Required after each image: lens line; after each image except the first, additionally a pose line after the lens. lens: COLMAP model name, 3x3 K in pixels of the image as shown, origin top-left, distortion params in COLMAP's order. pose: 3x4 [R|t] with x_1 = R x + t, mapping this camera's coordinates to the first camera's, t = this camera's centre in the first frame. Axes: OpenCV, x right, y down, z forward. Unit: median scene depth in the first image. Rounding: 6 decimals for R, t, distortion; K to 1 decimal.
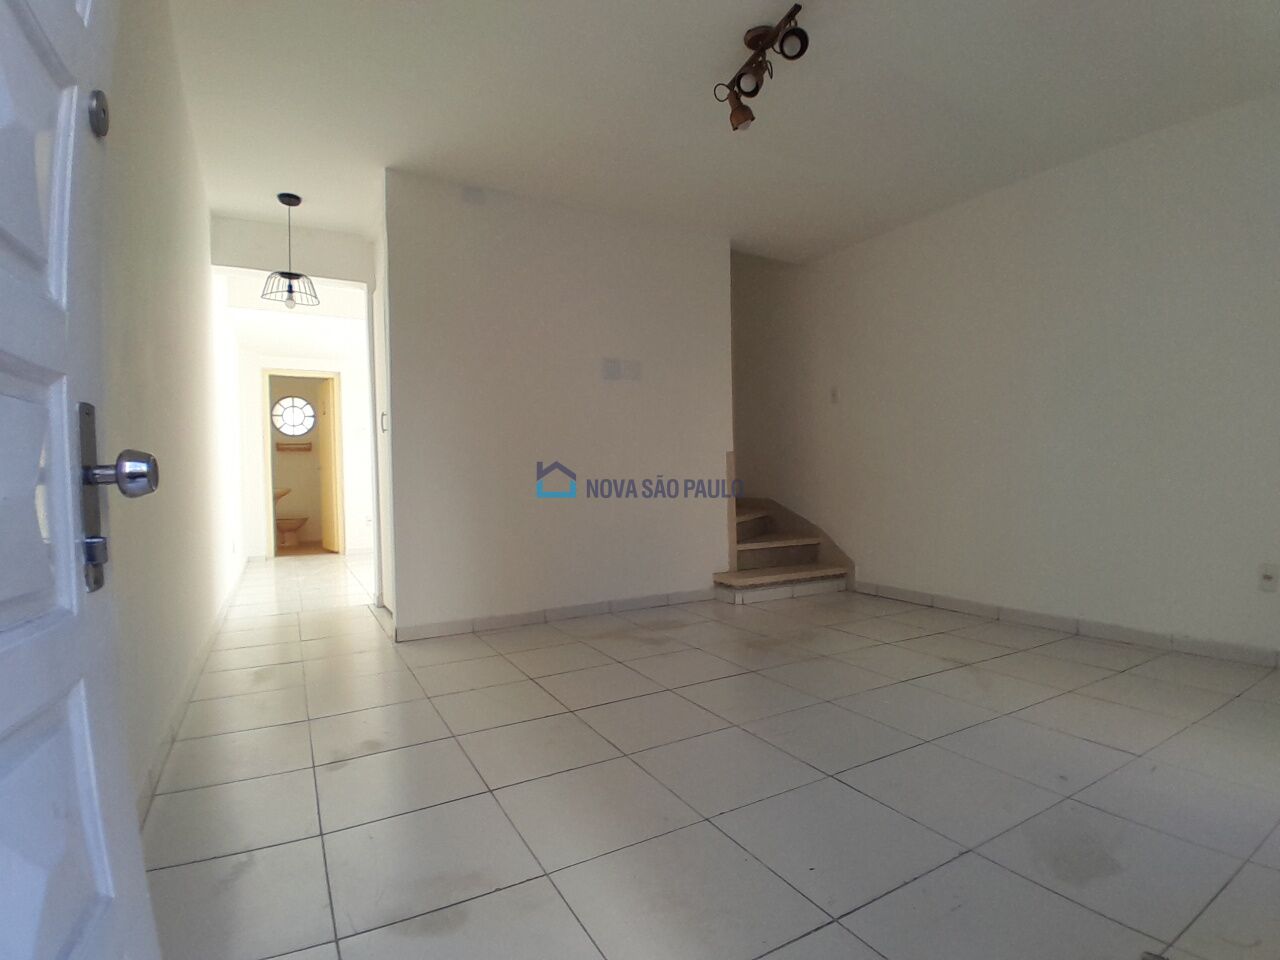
lens RADIAL K [[650.6, 0, 642.2], [0, 650.6, 490.8], [0, 0, 1]] dist [-0.015768, -0.021328]
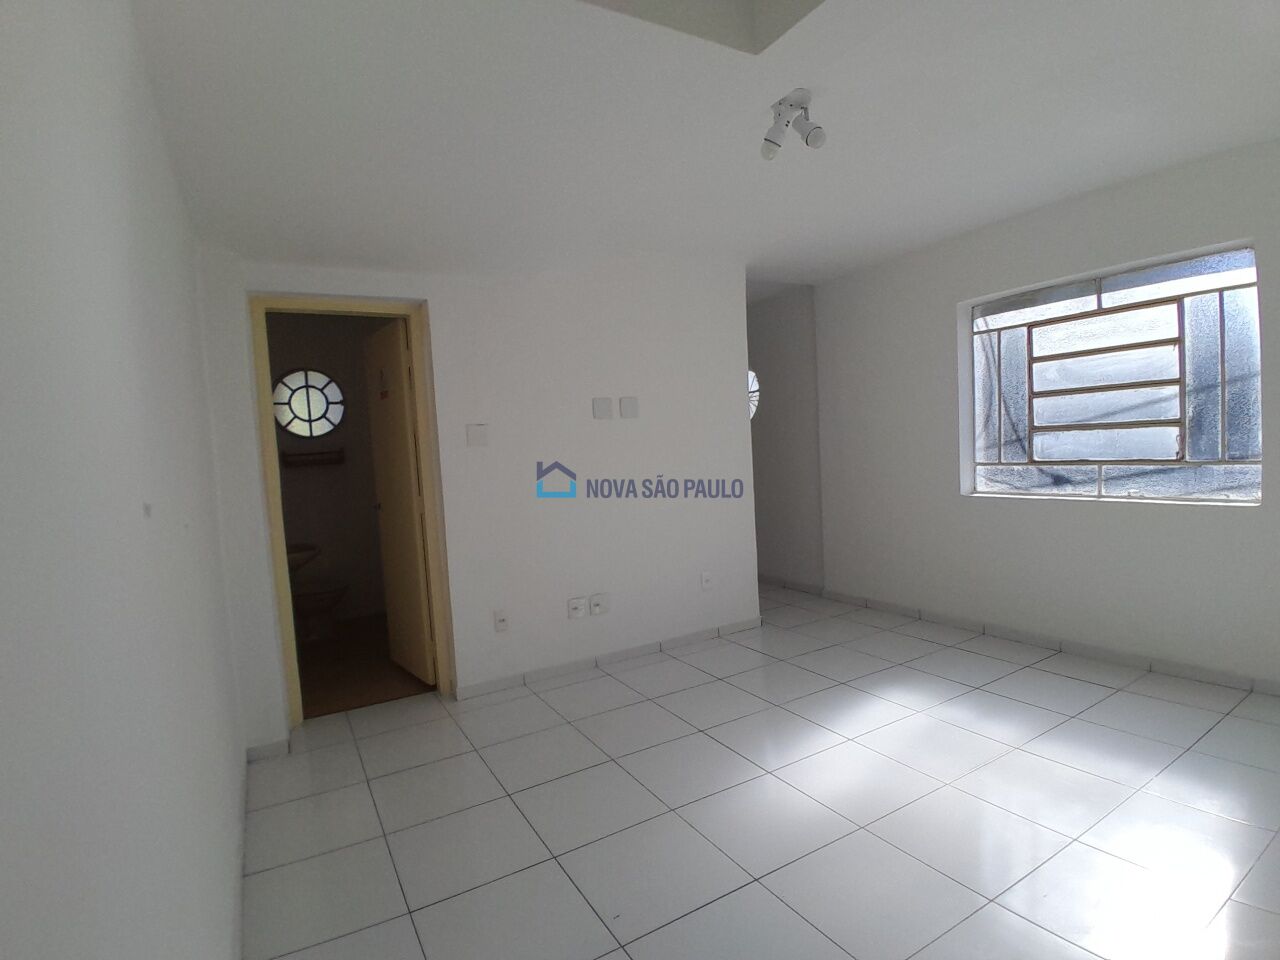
lens RADIAL K [[650.6, 0, 645.2], [0, 650.6, 488.4], [0, 0, 1]] dist [-0.015768, -0.021328]
pose [[0.998996, -0.043088, 0.012303, -0.282002], [0.042569, 0.998304, 0.039710, -0.056538], [-0.013993, -0.039146, 0.999136, 0.471522]]
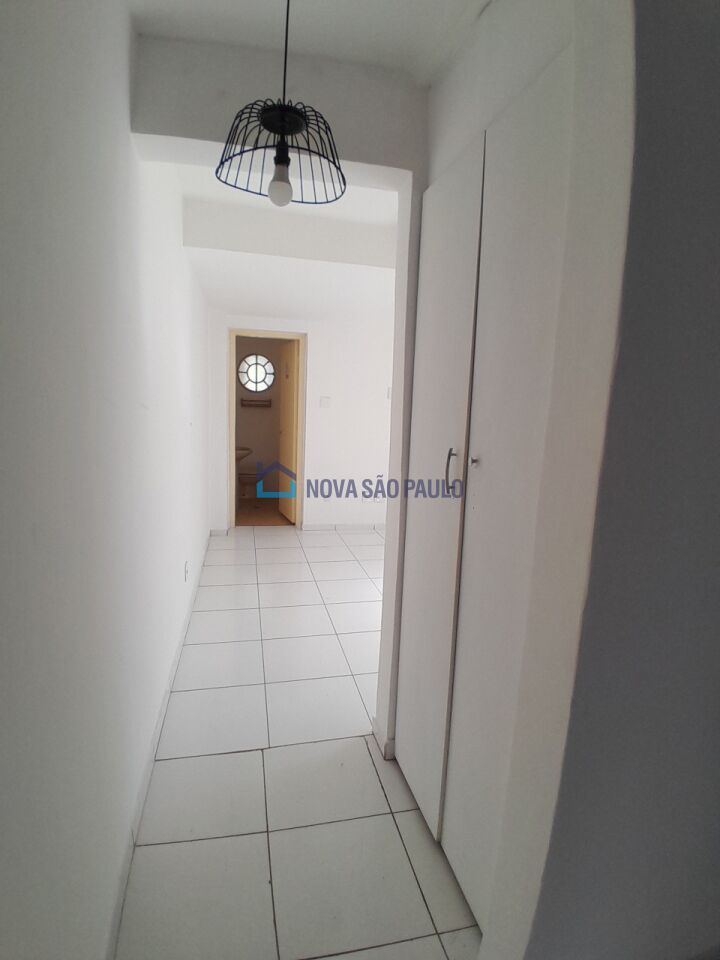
lens RADIAL K [[490.4, 0, 350.4], [0, 490.4, 473.4], [0, 0, 1]] dist [-0.015301, -0.000956]
pose [[0.954952, 0.091401, -0.282334, -0.169880], [-0.059248, 0.990955, 0.120405, -0.065321], [0.290786, -0.098254, 0.951730, 0.298131]]
